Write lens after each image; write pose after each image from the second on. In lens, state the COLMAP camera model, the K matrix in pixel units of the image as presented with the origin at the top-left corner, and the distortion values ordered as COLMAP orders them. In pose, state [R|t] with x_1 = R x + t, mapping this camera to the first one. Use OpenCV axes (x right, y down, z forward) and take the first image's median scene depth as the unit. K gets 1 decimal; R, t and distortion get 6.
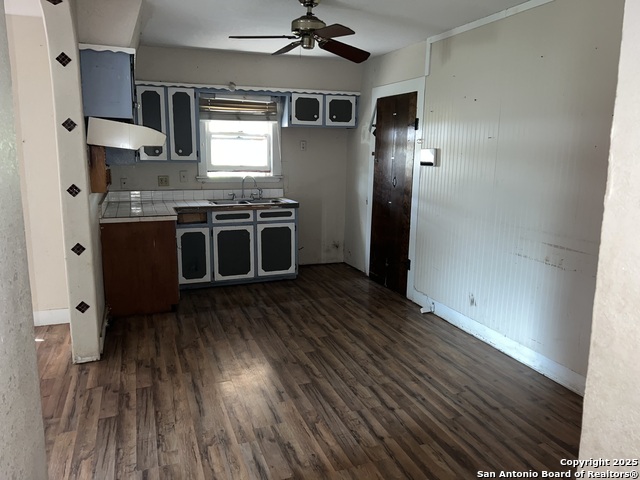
lens RADIAL K [[487.0, 0, 321.9], [0, 487.0, 240.8], [0, 0, 1]] dist [0.023425, -0.021547]
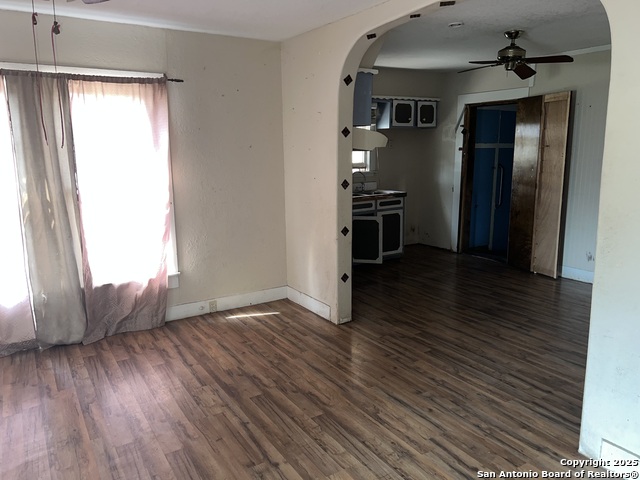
lens RADIAL K [[487.0, 0, 317.2], [0, 487.0, 239.1], [0, 0, 1]] dist [0.023425, -0.021547]
pose [[0.982009, -0.060197, 0.178982, -0.477921], [0.060357, 0.998166, 0.004560, 0.016765], [-0.178928, 0.006325, 0.983842, -0.126304]]
